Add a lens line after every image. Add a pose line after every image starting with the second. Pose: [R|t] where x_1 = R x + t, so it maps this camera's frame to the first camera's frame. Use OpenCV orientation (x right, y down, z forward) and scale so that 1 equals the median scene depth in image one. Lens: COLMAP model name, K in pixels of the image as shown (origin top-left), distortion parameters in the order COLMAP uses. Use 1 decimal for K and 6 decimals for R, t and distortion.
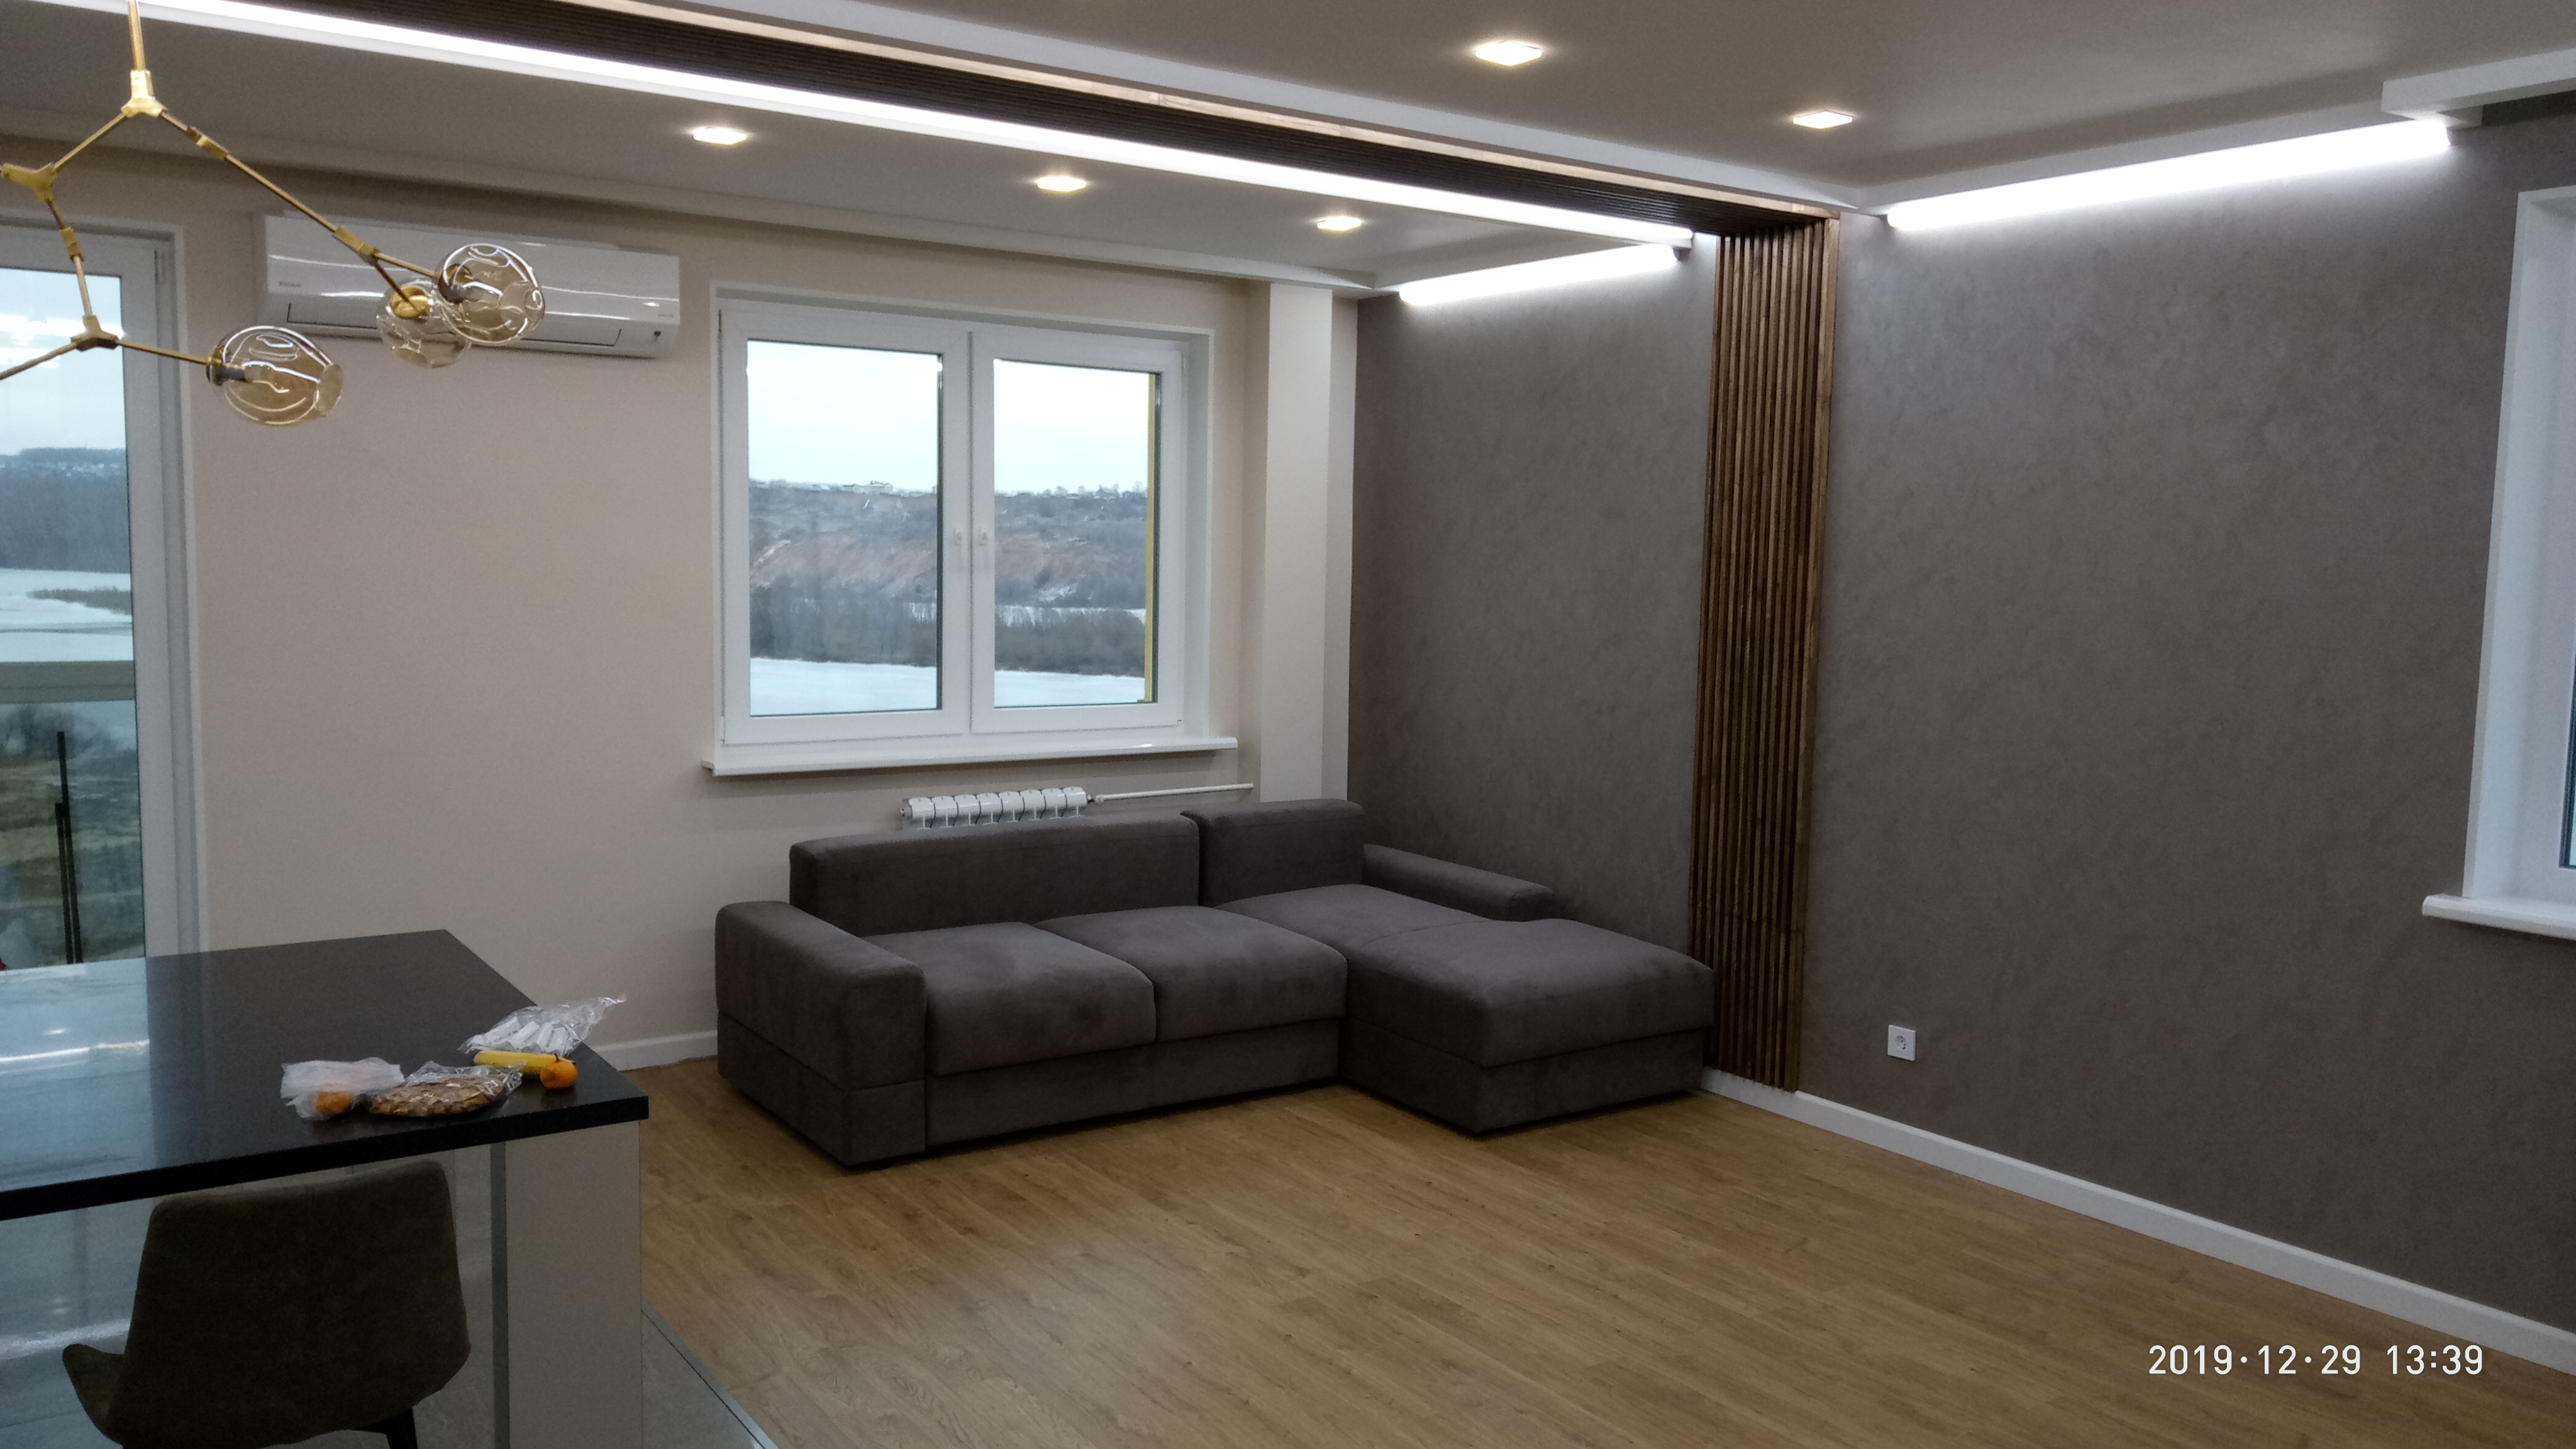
lens RADIAL K [[2025.9, 0, 1284.6], [0, 2025.9, 712.8], [0, 0, 1]] dist [0.059279, -0.007031]
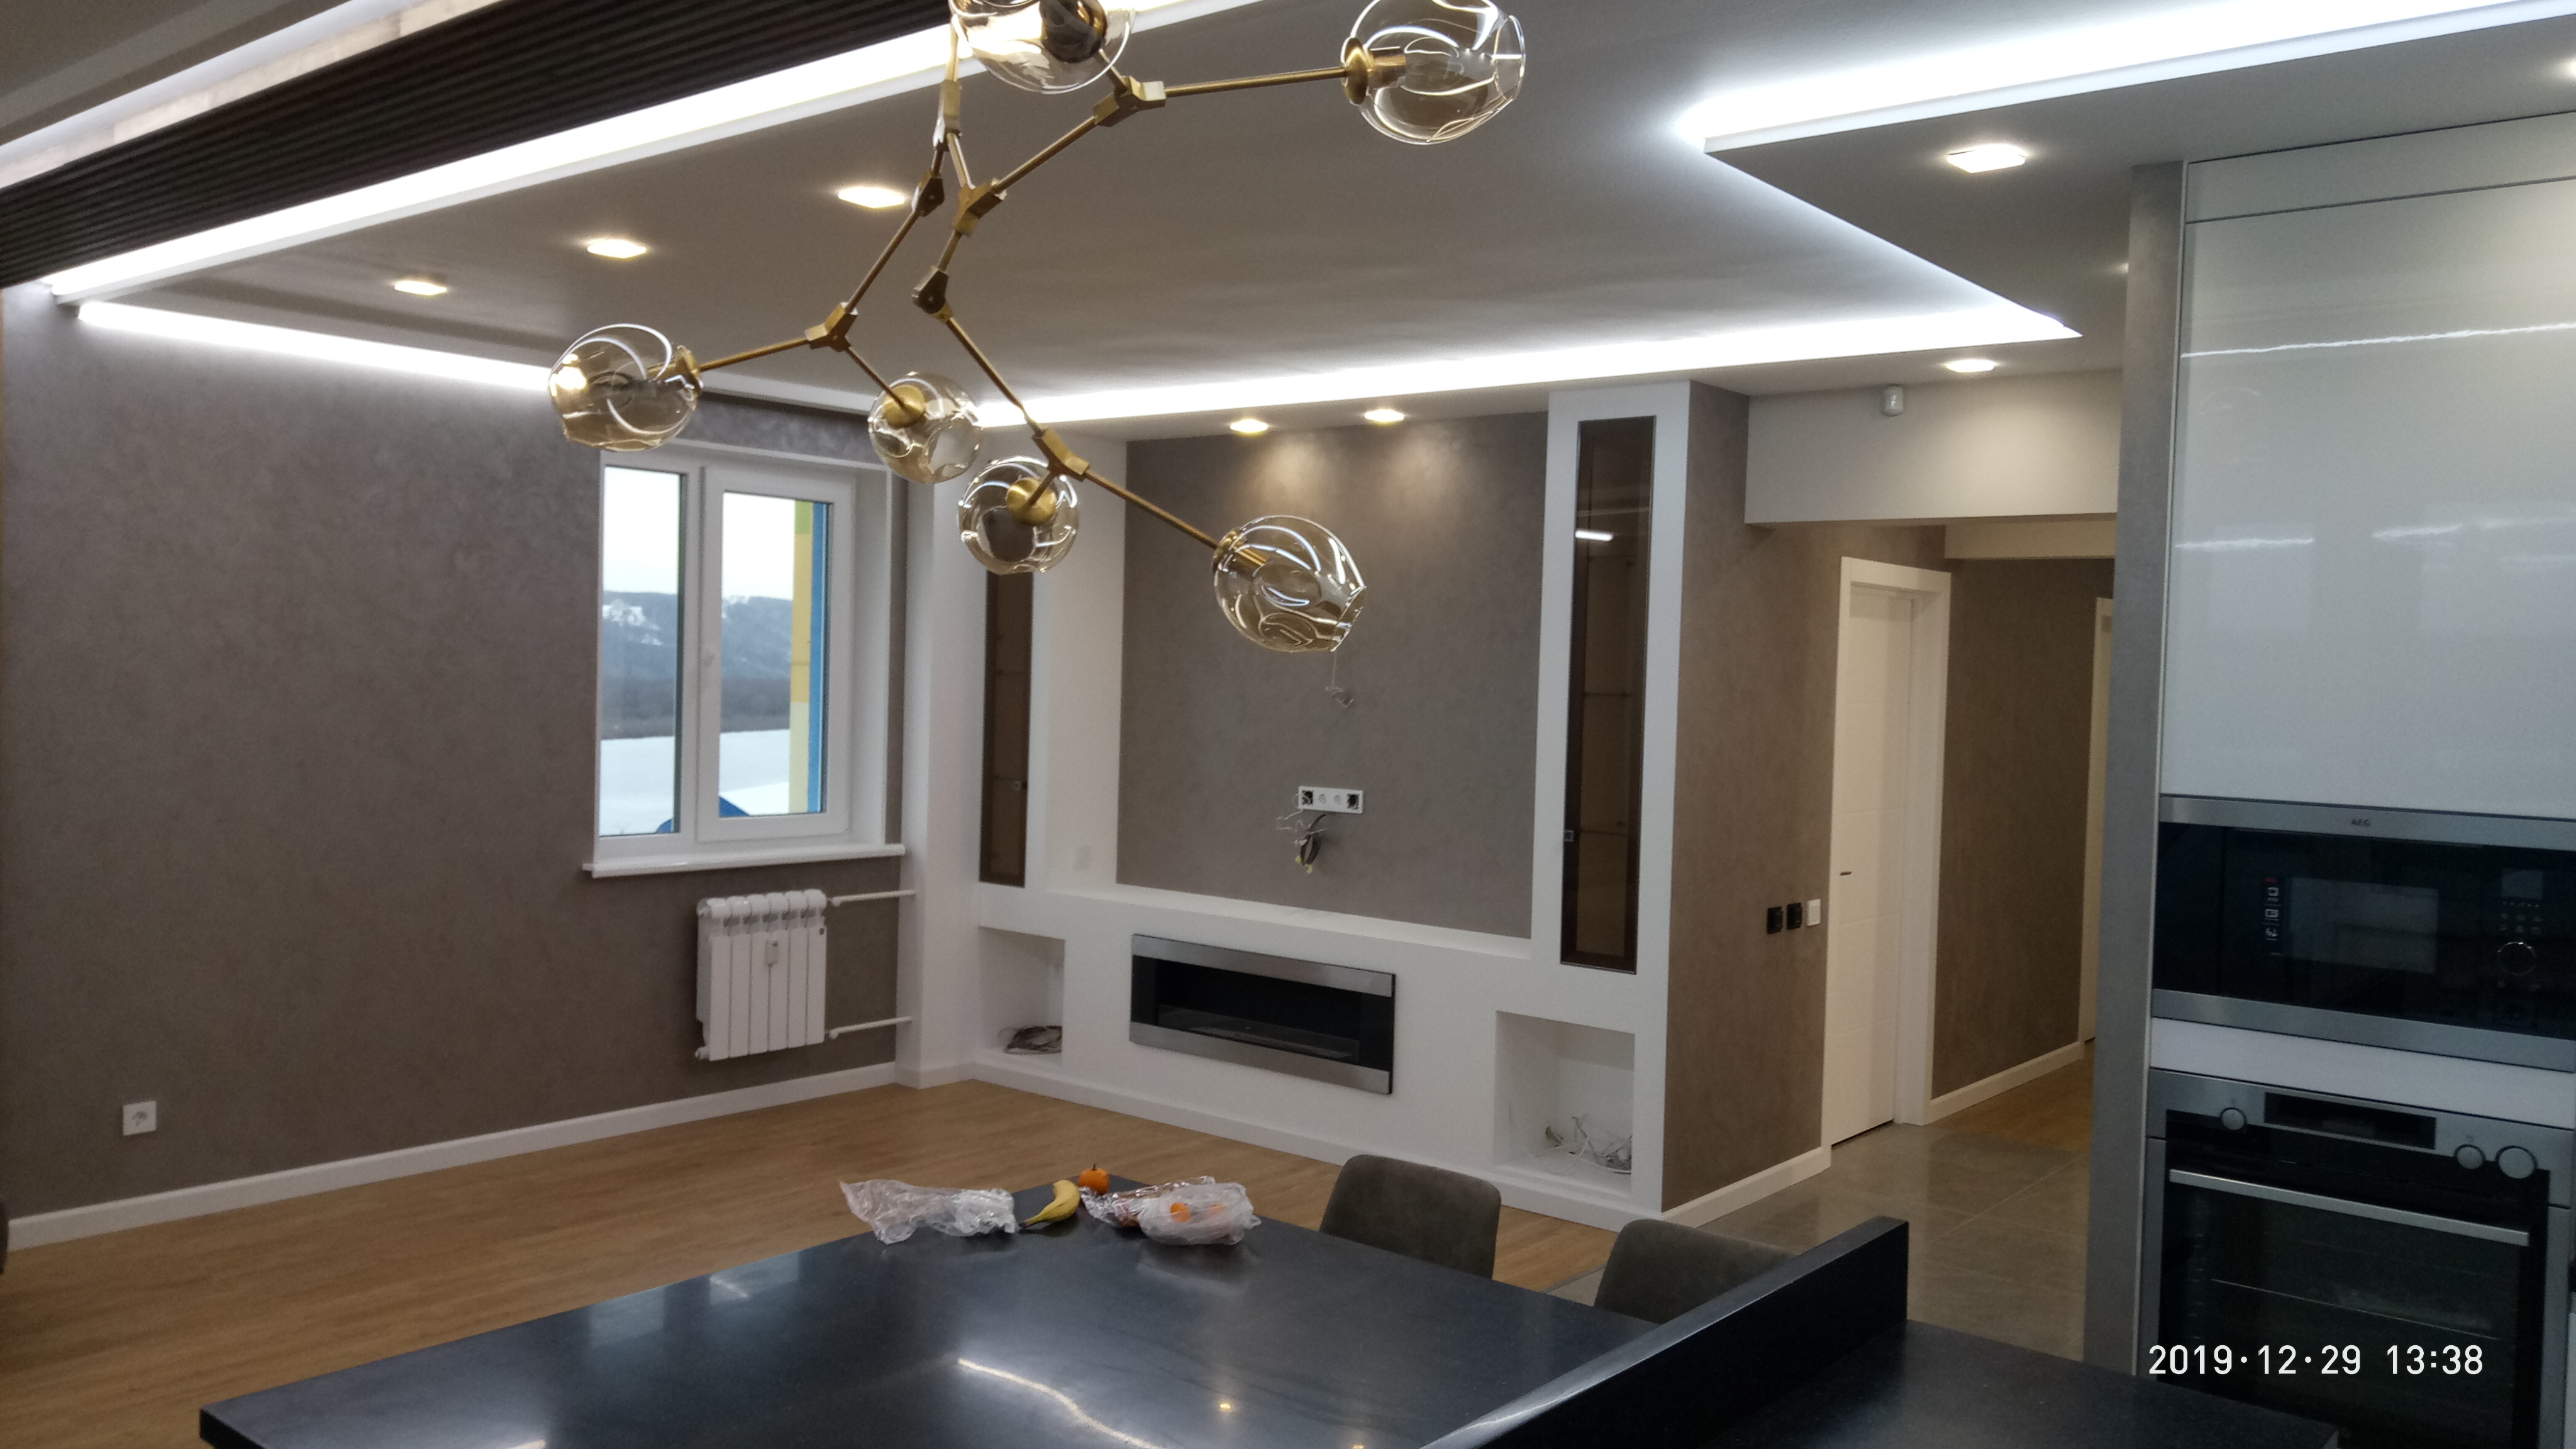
lens RADIAL K [[1914.2, 0, 1301.2], [0, 1914.2, 713.0], [0, 0, 1]] dist [0.033821, -0.036246]
pose [[-0.298197, -0.041013, 0.953623, -0.907053], [0.059962, 0.996298, 0.061598, -0.076153], [-0.952619, 0.075550, -0.294634, 0.822879]]
